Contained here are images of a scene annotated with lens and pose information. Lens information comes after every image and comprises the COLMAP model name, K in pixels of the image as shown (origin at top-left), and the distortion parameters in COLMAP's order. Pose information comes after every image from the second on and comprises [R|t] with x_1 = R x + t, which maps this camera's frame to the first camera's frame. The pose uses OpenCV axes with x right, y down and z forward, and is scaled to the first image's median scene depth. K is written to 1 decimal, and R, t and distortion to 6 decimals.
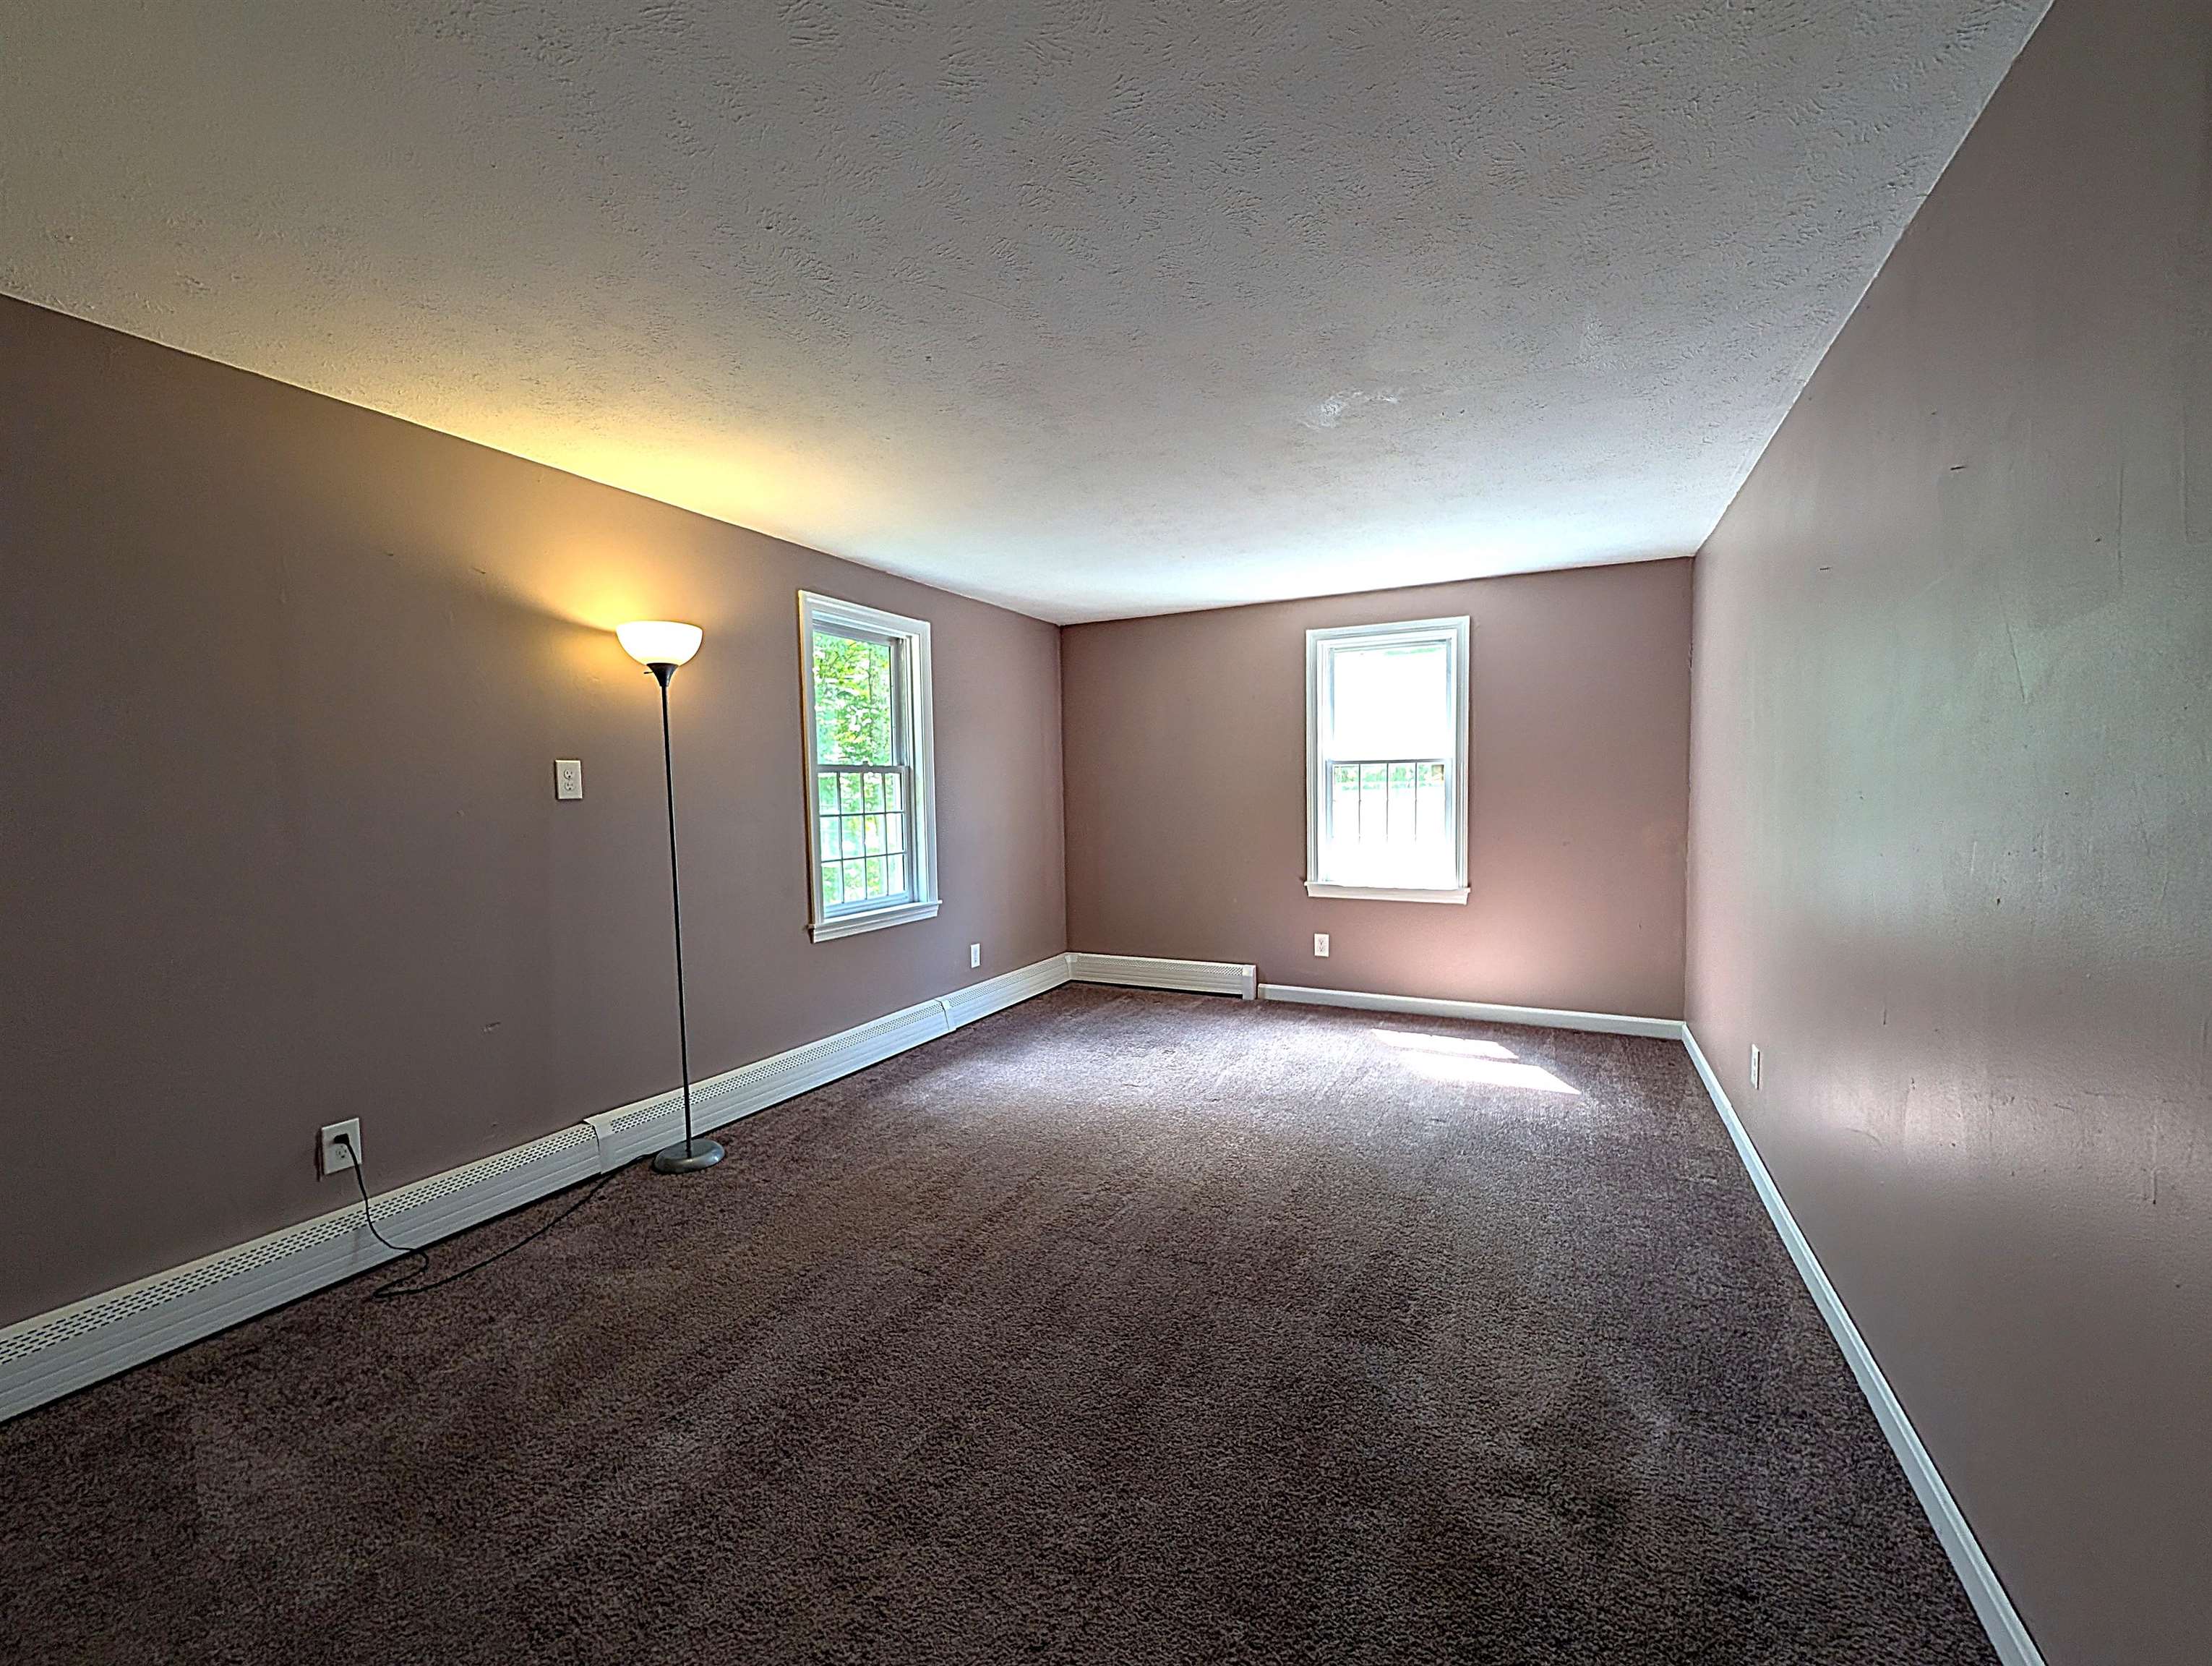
lens RADIAL K [[852.8, 0, 1115.7], [0, 852.8, 836.3], [0, 0, 1]] dist [-0.000892, -0.000121]
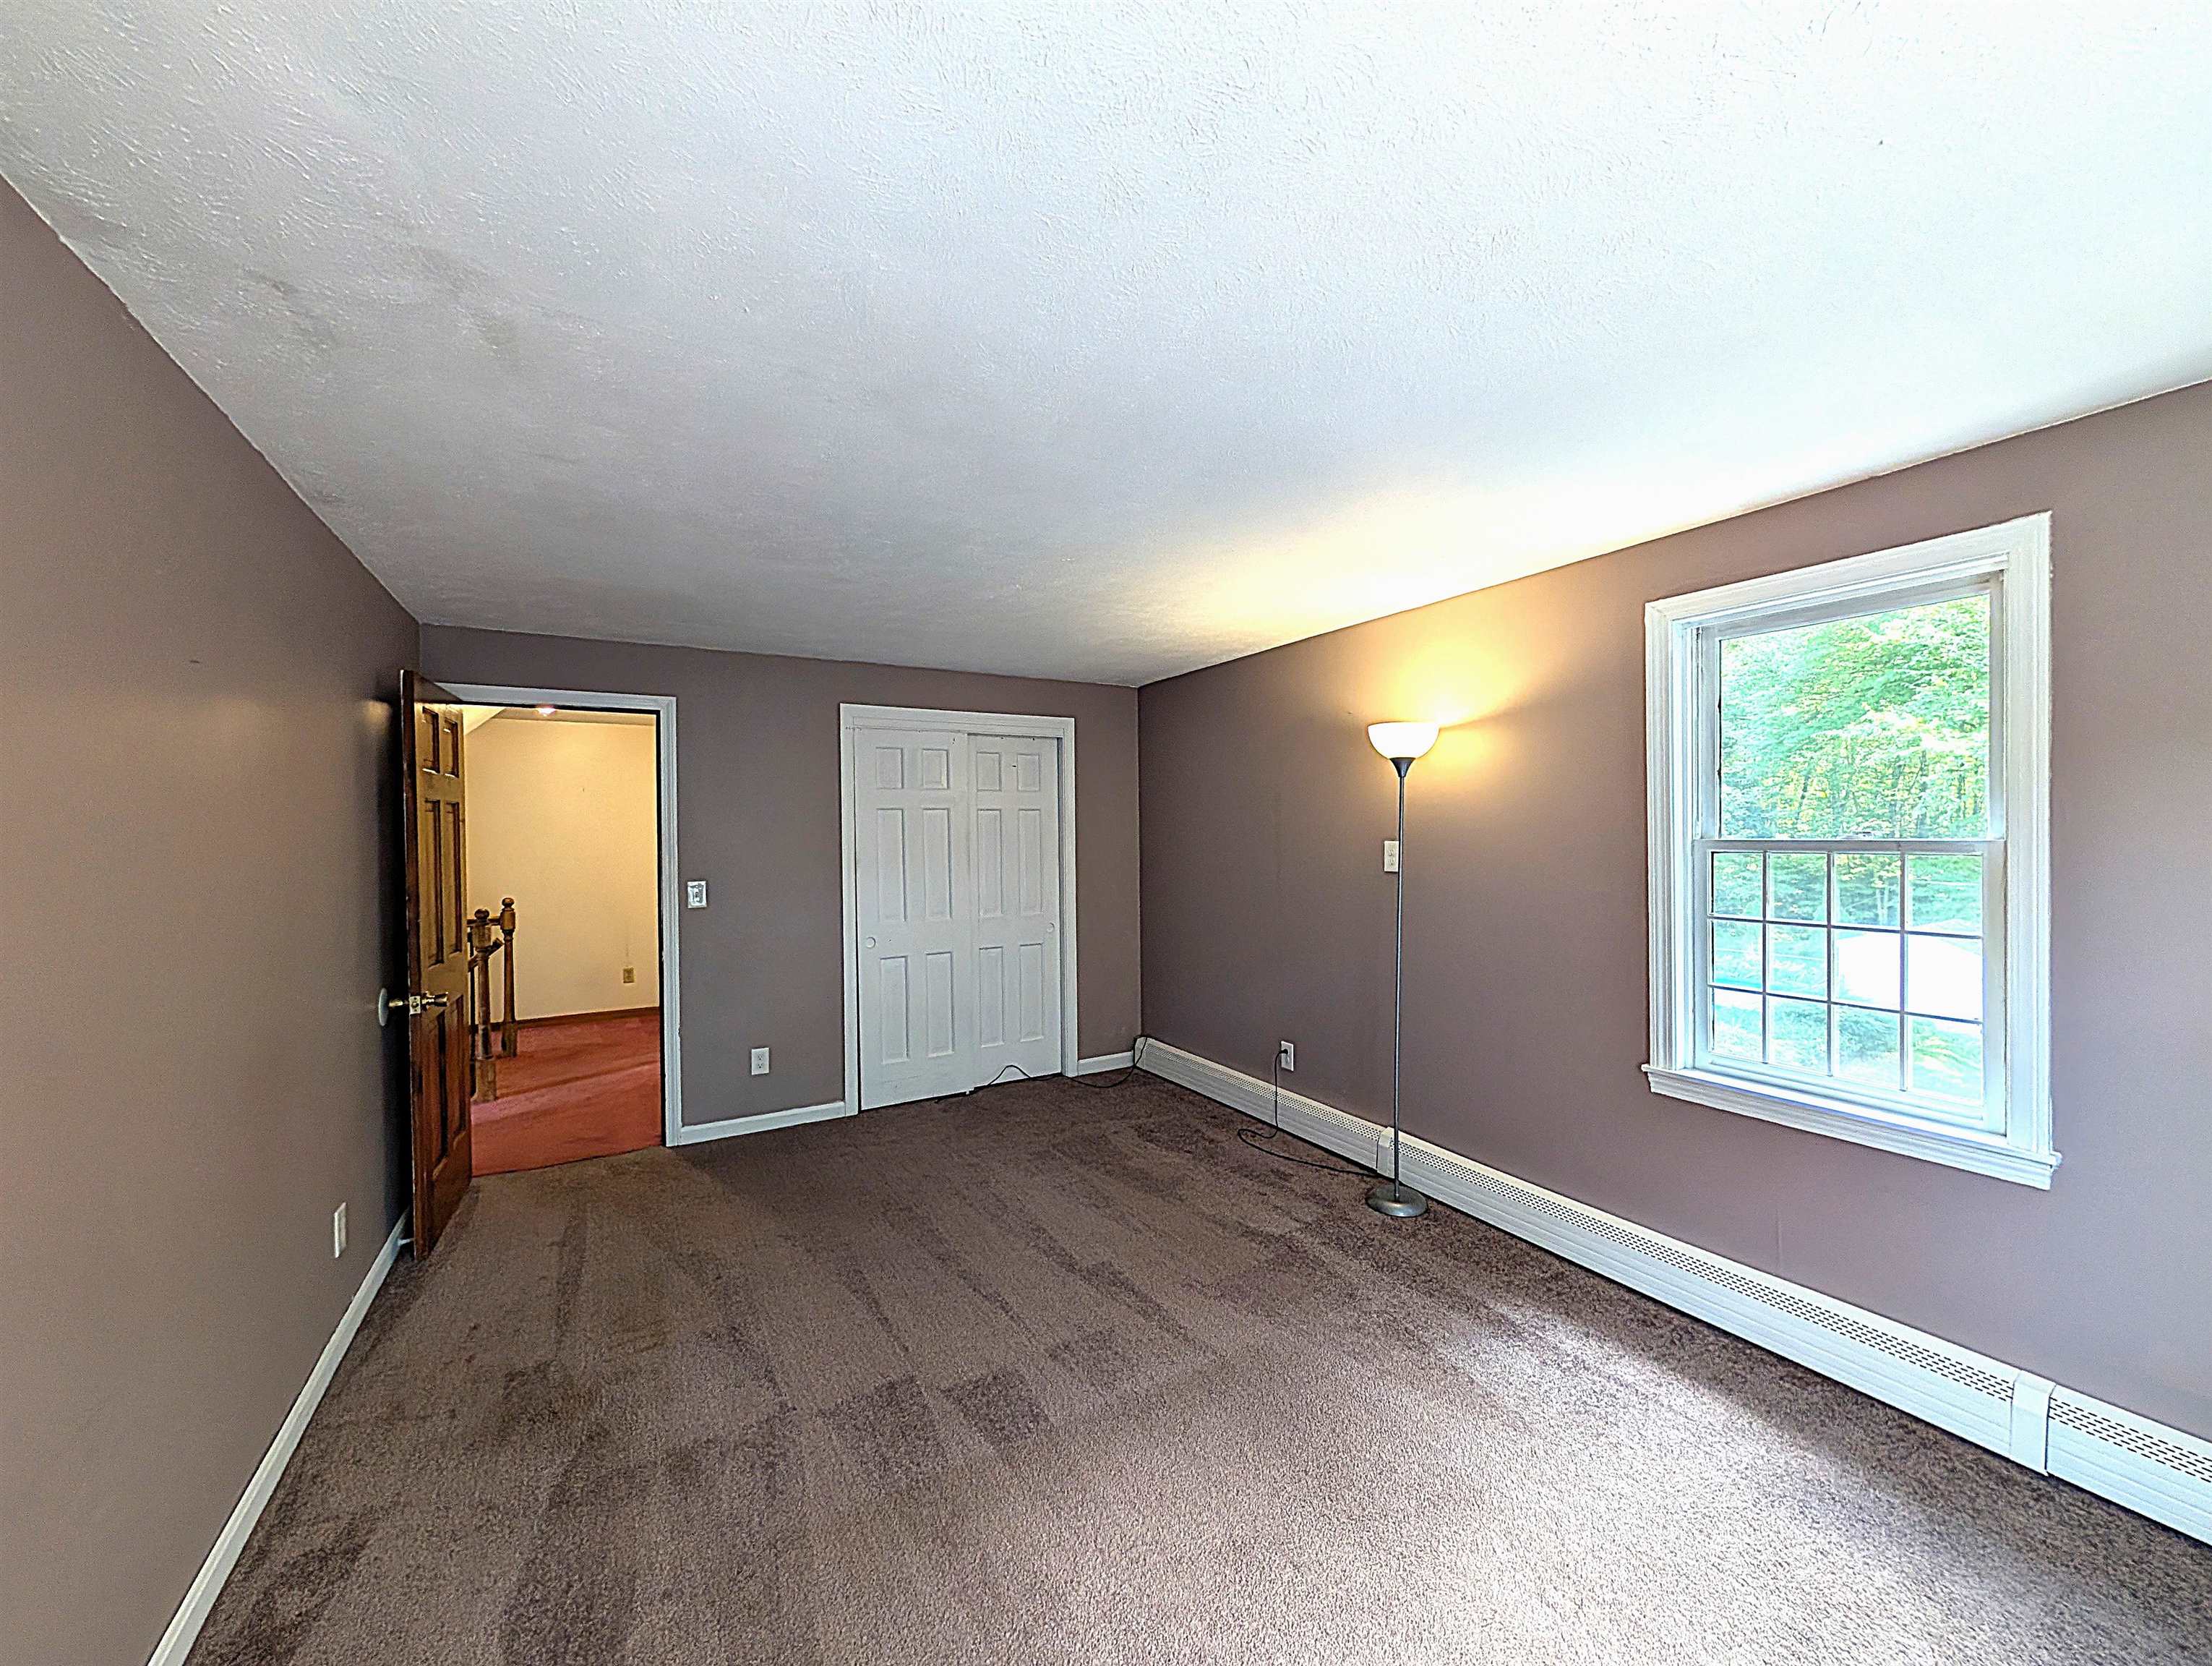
lens RADIAL K [[852.8, 0, 1115.7], [0, 852.8, 836.3], [0, 0, 1]] dist [-0.000892, -0.000121]
pose [[-0.535830, 0.031366, -0.843743, 0.576479], [-0.028048, 0.998097, 0.054916, -0.137049], [0.843860, 0.053091, -0.533930, 1.181721]]
